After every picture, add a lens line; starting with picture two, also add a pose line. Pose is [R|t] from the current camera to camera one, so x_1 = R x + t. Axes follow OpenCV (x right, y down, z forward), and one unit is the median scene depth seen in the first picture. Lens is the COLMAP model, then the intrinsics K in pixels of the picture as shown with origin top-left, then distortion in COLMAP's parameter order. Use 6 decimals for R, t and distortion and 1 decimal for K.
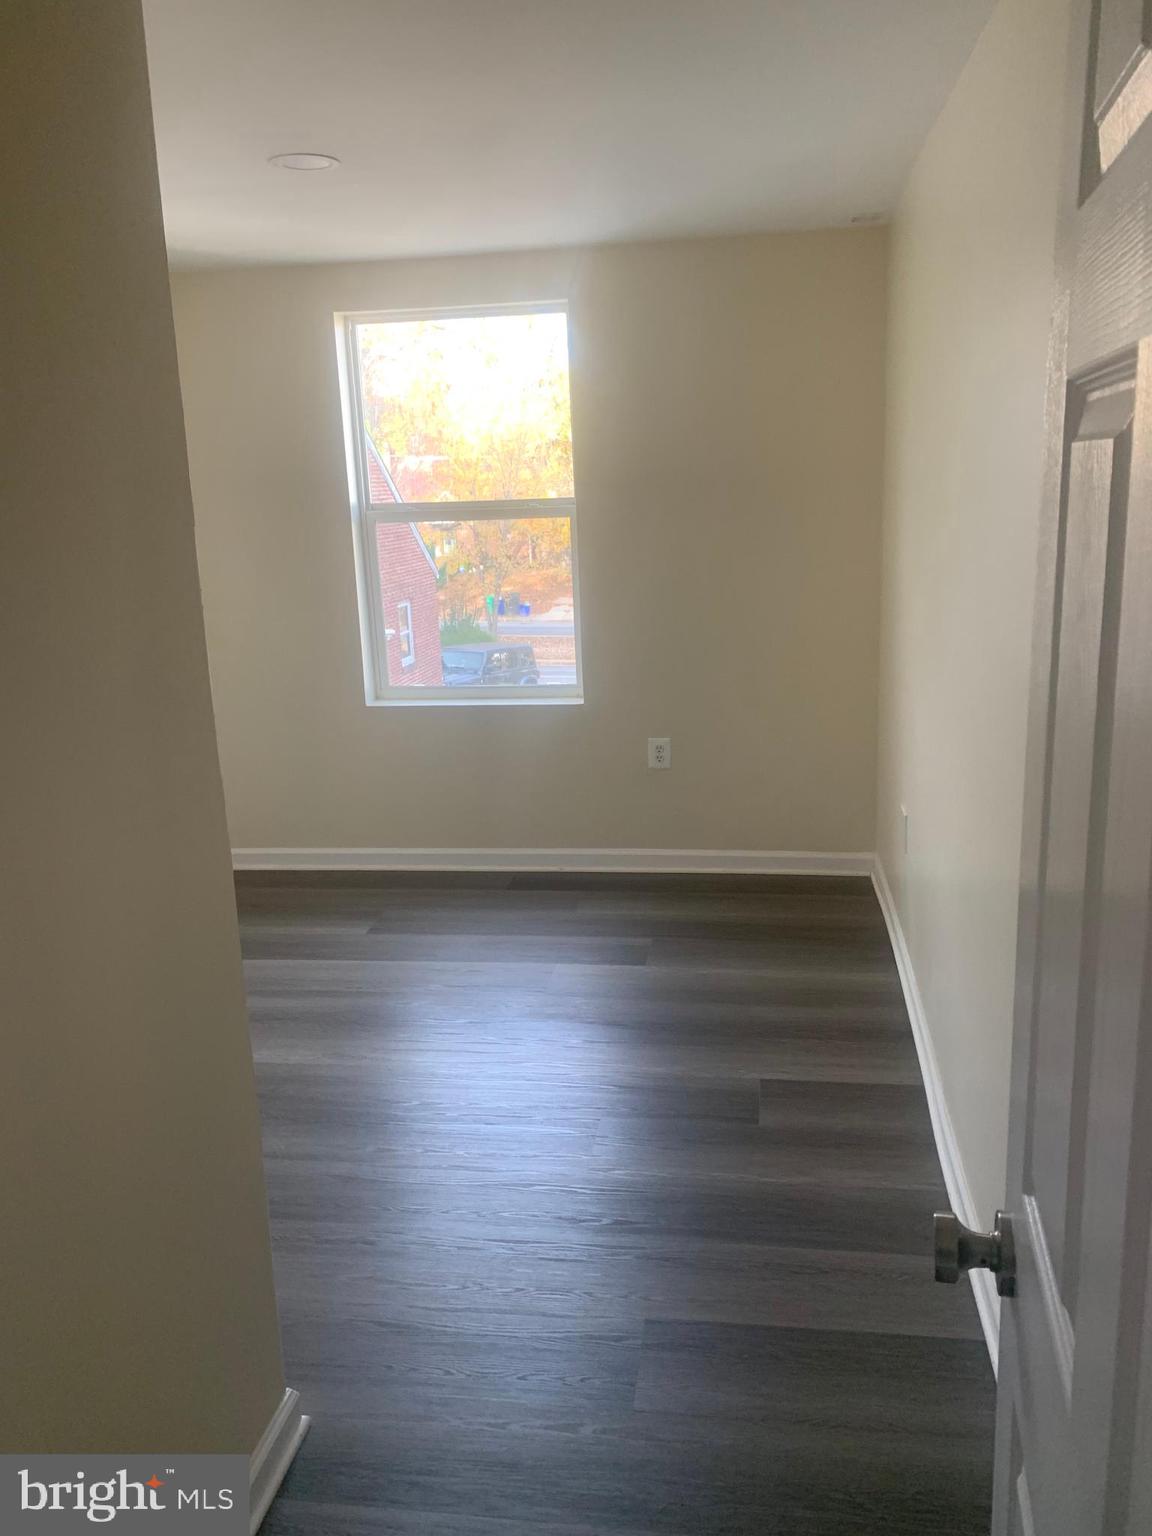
lens RADIAL K [[1161.3, 0, 579.4], [0, 1161.3, 764.3], [0, 0, 1]] dist [0.063522, -0.084011]
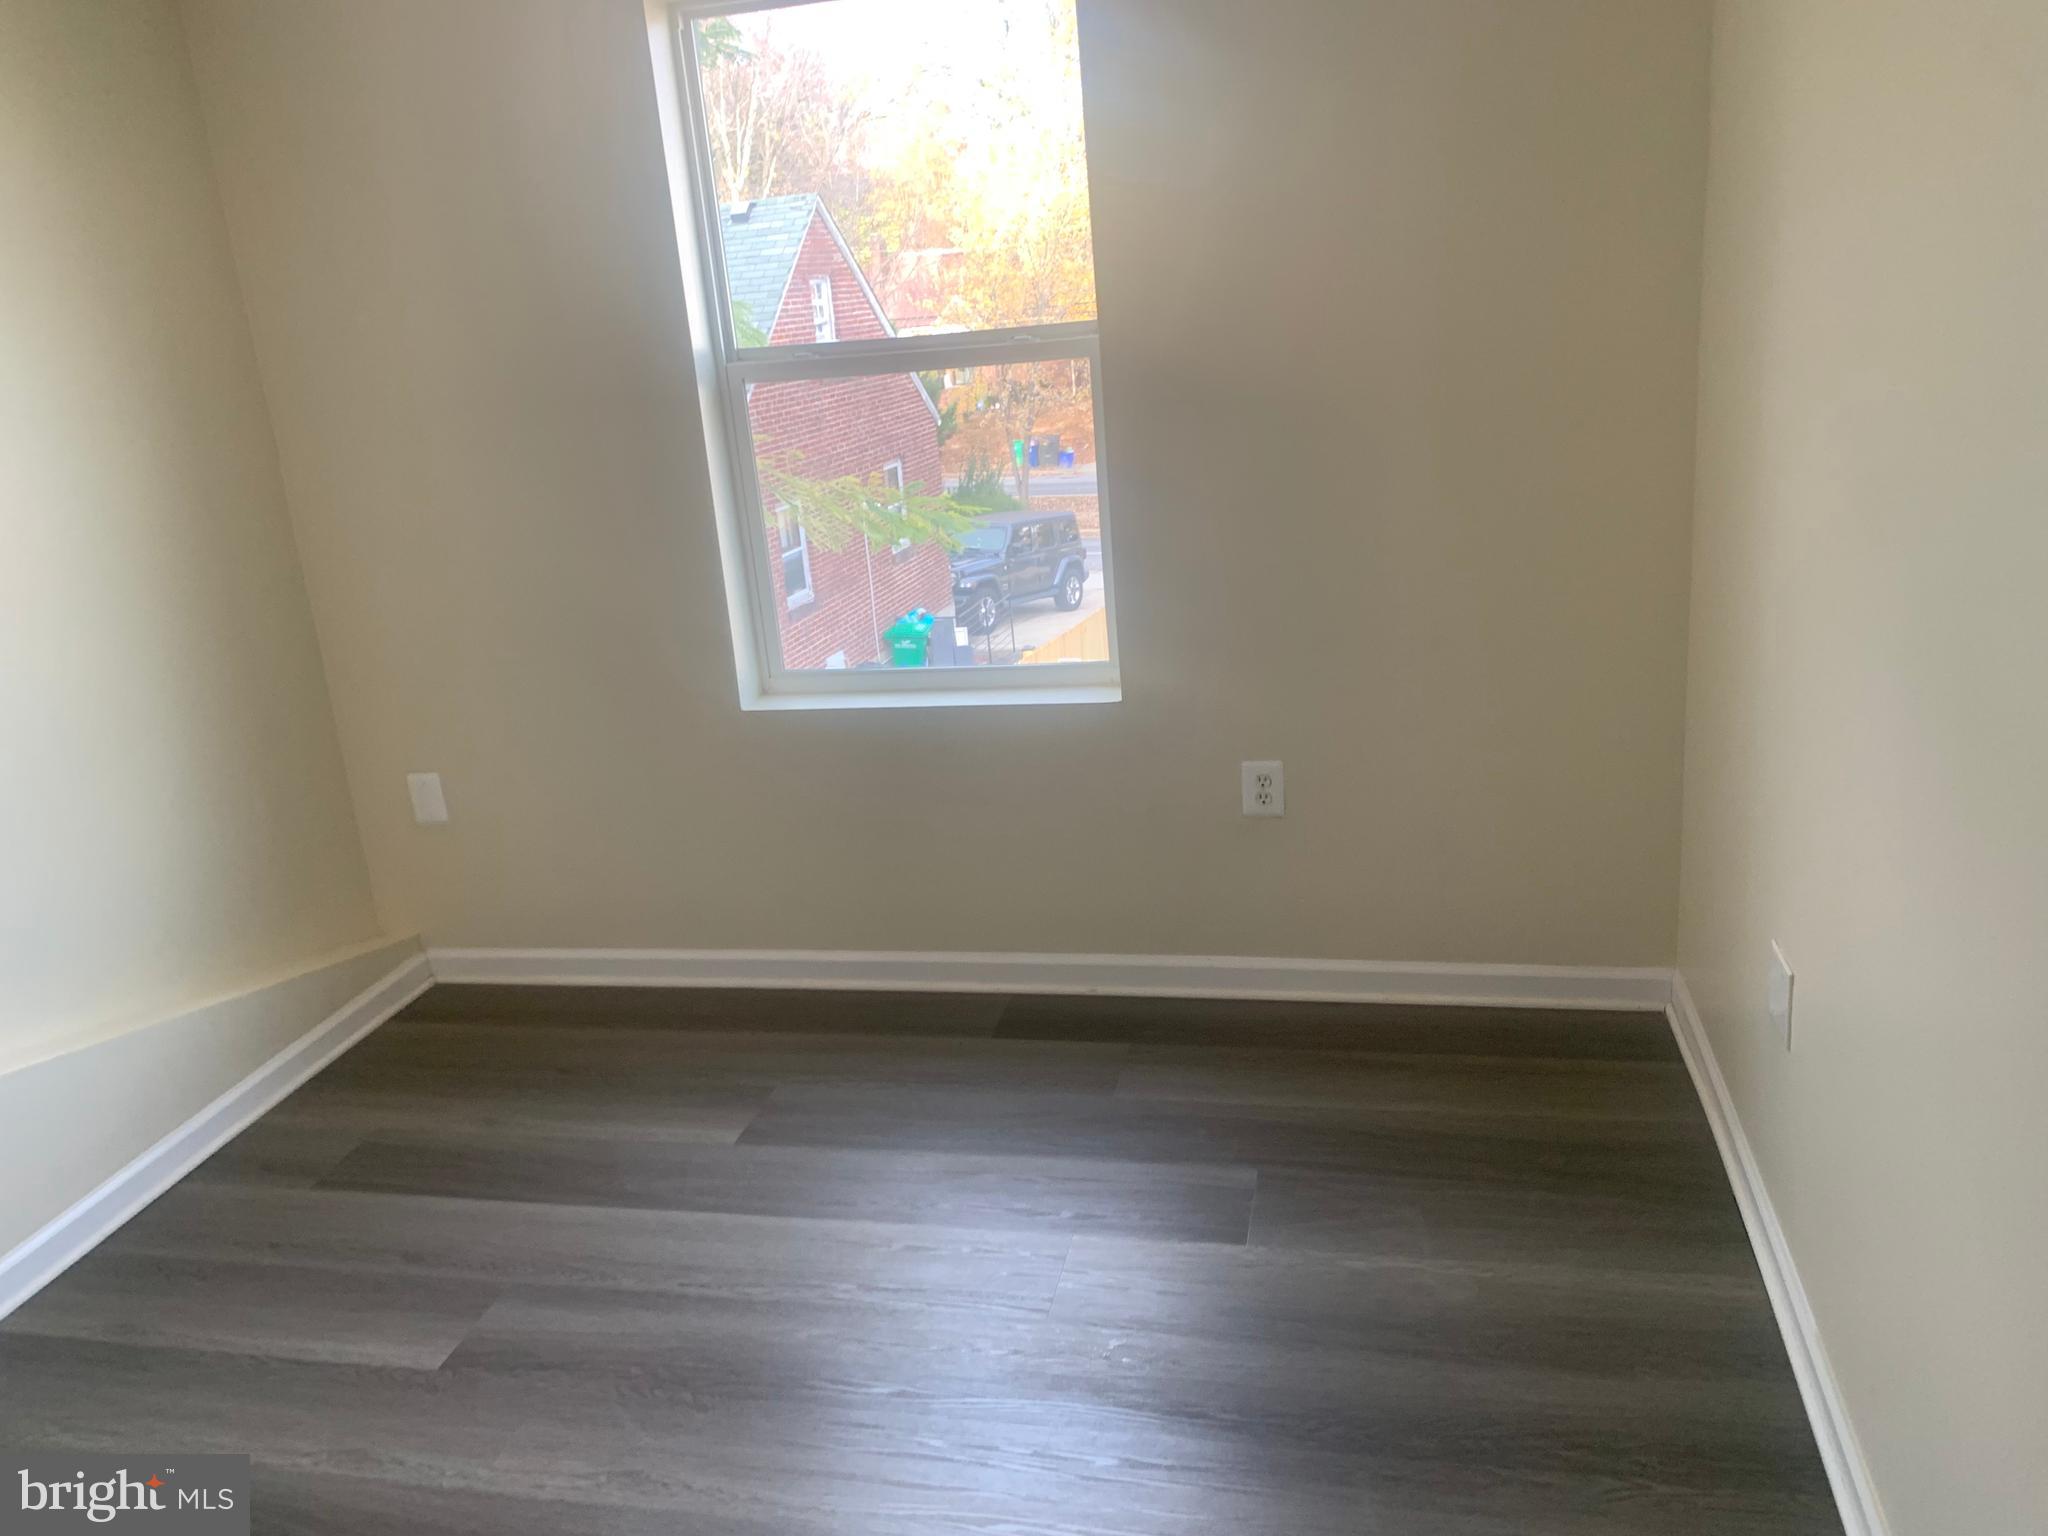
lens RADIAL K [[1548.3, 0, 1012.4], [0, 1548.3, 786.4], [0, 0, 1]] dist [0.063522, -0.084011]
pose [[0.995768, -0.023516, -0.088842, 0.015749], [0.030395, 0.996576, 0.076886, -0.068080], [0.086729, -0.079261, 0.993074, 0.253621]]
